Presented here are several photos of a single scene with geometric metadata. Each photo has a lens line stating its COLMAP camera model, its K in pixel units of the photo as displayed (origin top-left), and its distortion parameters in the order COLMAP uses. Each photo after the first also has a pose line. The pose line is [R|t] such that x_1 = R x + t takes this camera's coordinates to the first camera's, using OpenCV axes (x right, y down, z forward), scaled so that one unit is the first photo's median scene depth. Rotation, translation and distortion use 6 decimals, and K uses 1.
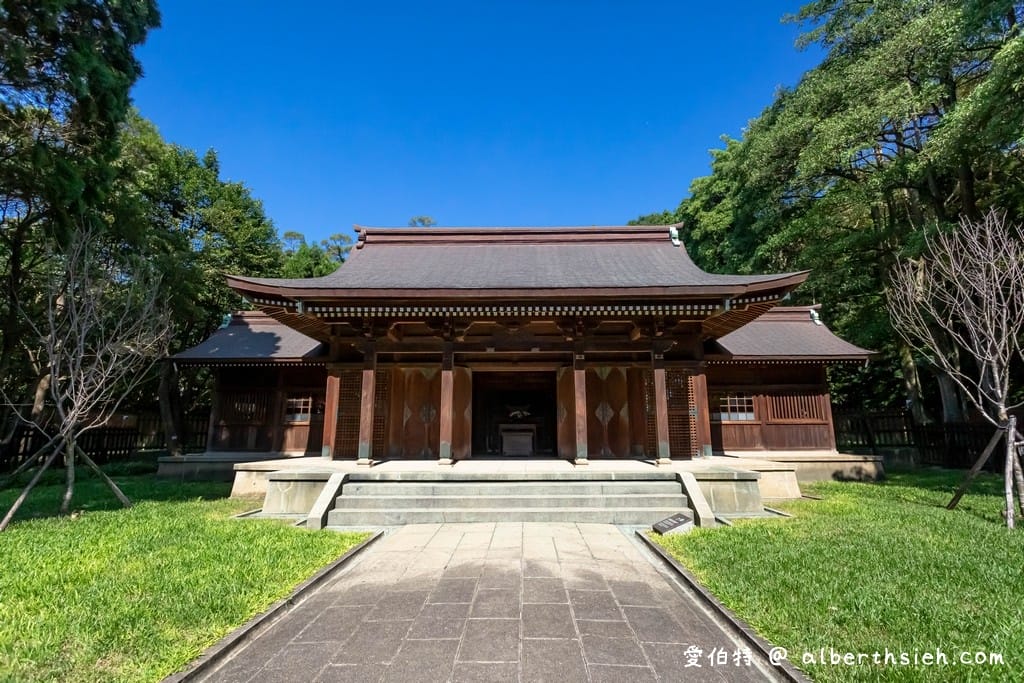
lens RADIAL K [[493.1, 0, 512.0], [0, 493.1, 341.5], [0, 0, 1]] dist [-0.001910, -0.000045]
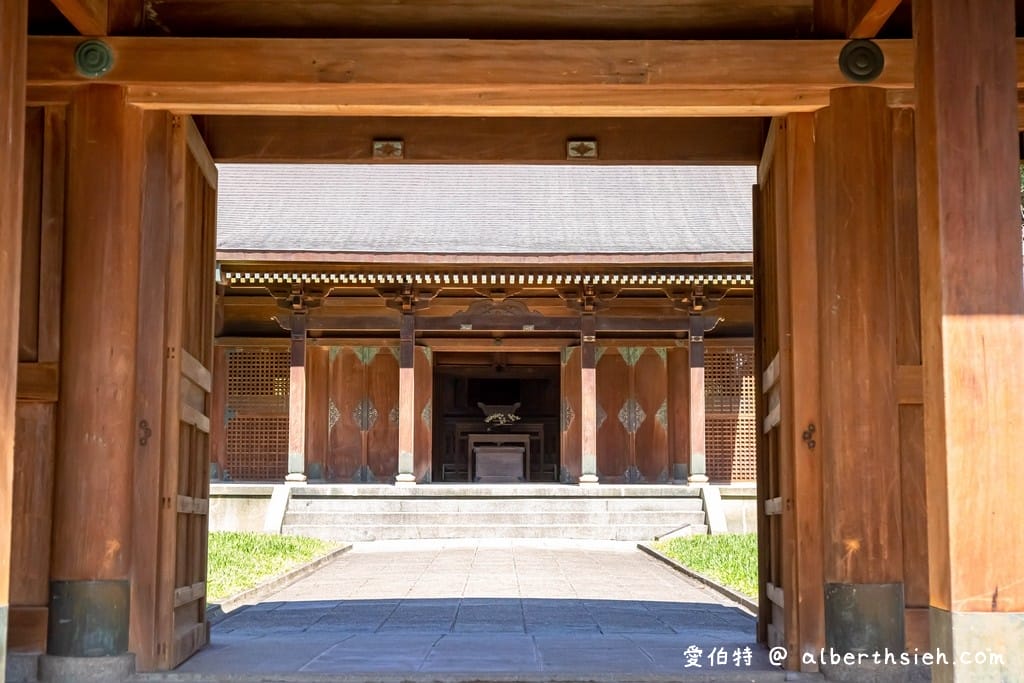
lens RADIAL K [[1535.4, 0, 512.0], [0, 1535.4, 341.5], [0, 0, 1]] dist [0.020468, 0.090138]
pose [[0.999473, 0.007019, 0.031704, -0.040908], [-0.009780, 0.996092, 0.087781, -0.136876], [-0.030964, -0.088044, 0.995635, -1.060745]]
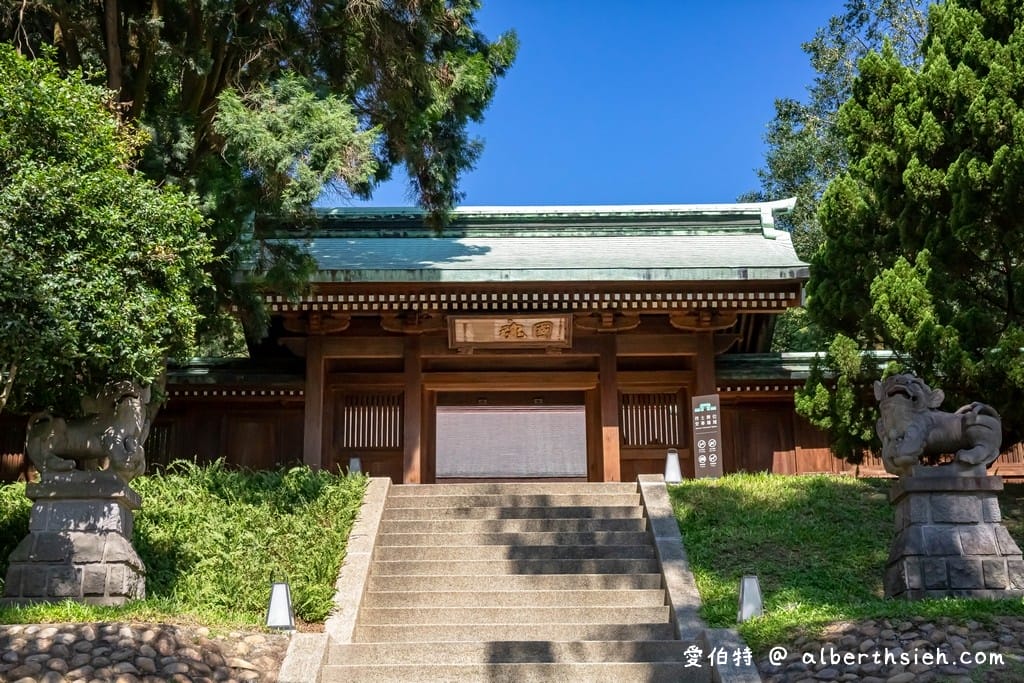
lens RADIAL K [[1535.4, 0, 512.0], [0, 1535.4, 341.5], [0, 0, 1]] dist [0.020468, 0.090138]
pose [[0.999512, 0.004025, 0.030992, -0.088619], [-0.000738, 0.994436, -0.105343, -0.035776], [-0.031244, 0.105269, 0.993953, -2.342986]]
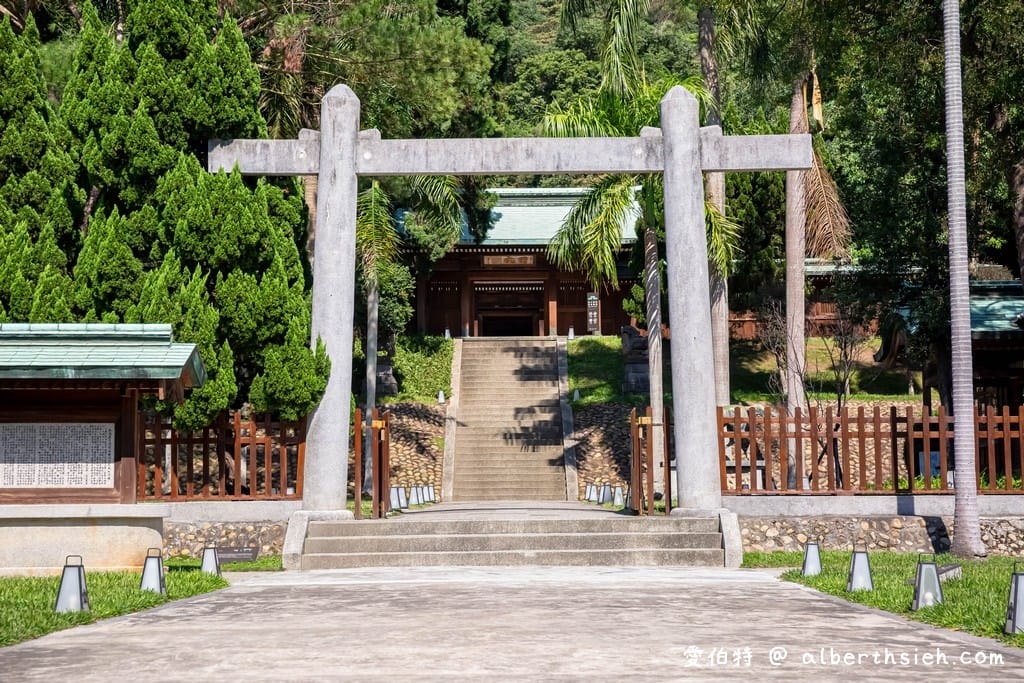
lens RADIAL K [[2004.5, 0, 512.0], [0, 2004.5, 341.5], [0, 0, 1]] dist [0.272503, 0.060445]
pose [[0.999574, 0.001359, 0.029158, -0.169023], [-0.004016, 0.995819, 0.091257, -0.453417], [-0.028912, -0.091335, 0.995400, -5.429783]]
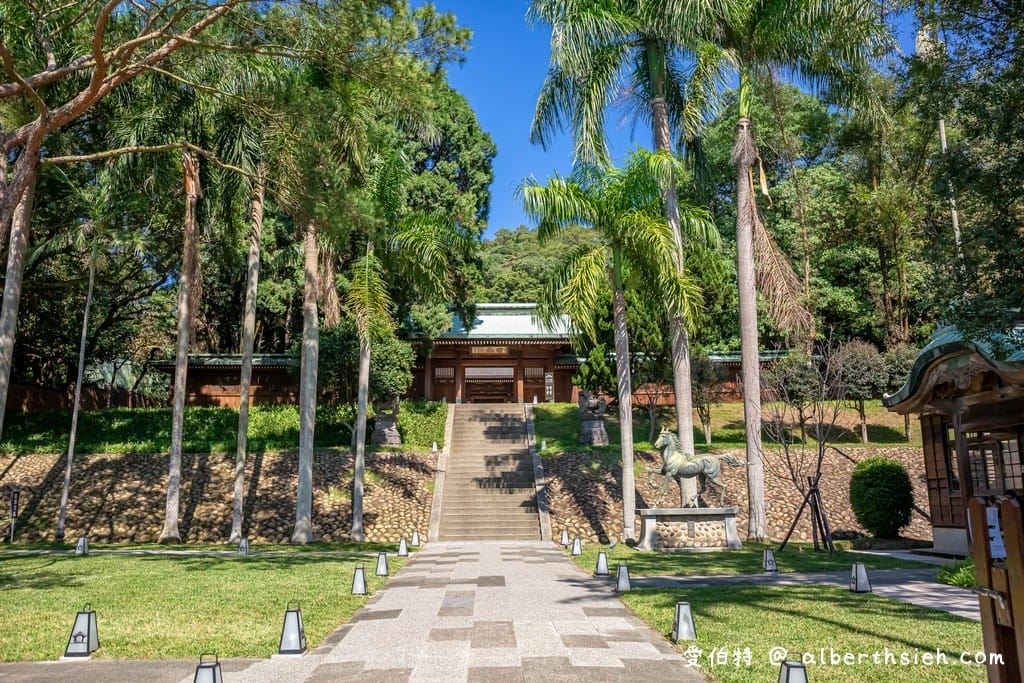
lens RADIAL K [[835.1, 0, 511.9], [0, 835.1, 314.7], [0, 0, 1]] dist [-0.075845, -0.000467]
pose [[0.998480, 0.009810, 0.054234, -0.117525], [-0.007649, 0.999174, -0.039902, -0.223472], [-0.054580, 0.039427, 0.997731, -3.530475]]
